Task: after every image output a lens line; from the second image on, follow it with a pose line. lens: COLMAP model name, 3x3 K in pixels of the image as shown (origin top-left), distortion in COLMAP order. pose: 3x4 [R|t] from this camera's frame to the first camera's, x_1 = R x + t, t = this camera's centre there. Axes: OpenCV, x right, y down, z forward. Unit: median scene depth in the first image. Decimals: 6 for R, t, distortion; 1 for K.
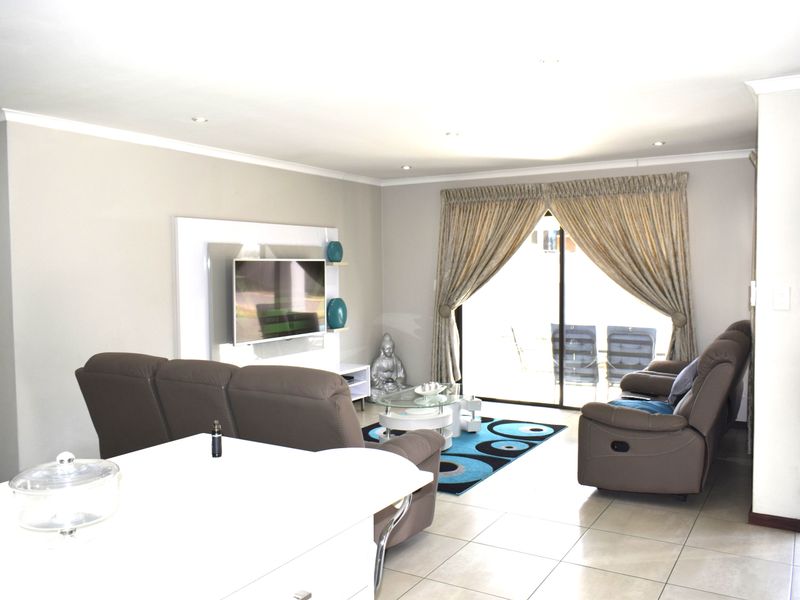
lens RADIAL K [[692.3, 0, 398.1], [0, 692.3, 302.7], [0, 0, 1]] dist [-0.010379, 0.004546]
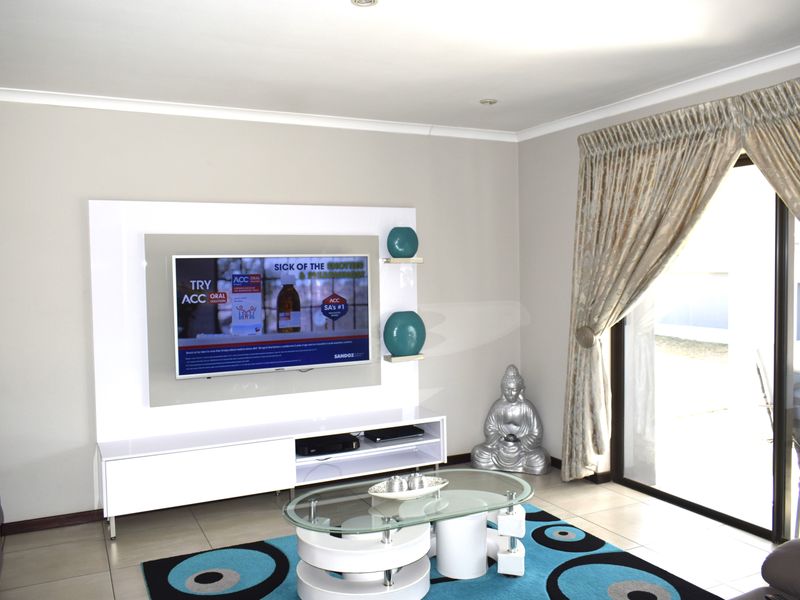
lens RADIAL K [[692.3, 0, 401.3], [0, 692.3, 295.1], [0, 0, 1]] dist [-0.010379, 0.004546]
pose [[0.838837, 0.017482, -0.544102, 0.274434], [-0.019996, 0.999799, 0.001296, -0.022987], [0.544016, 0.009793, 0.839018, 0.428259]]
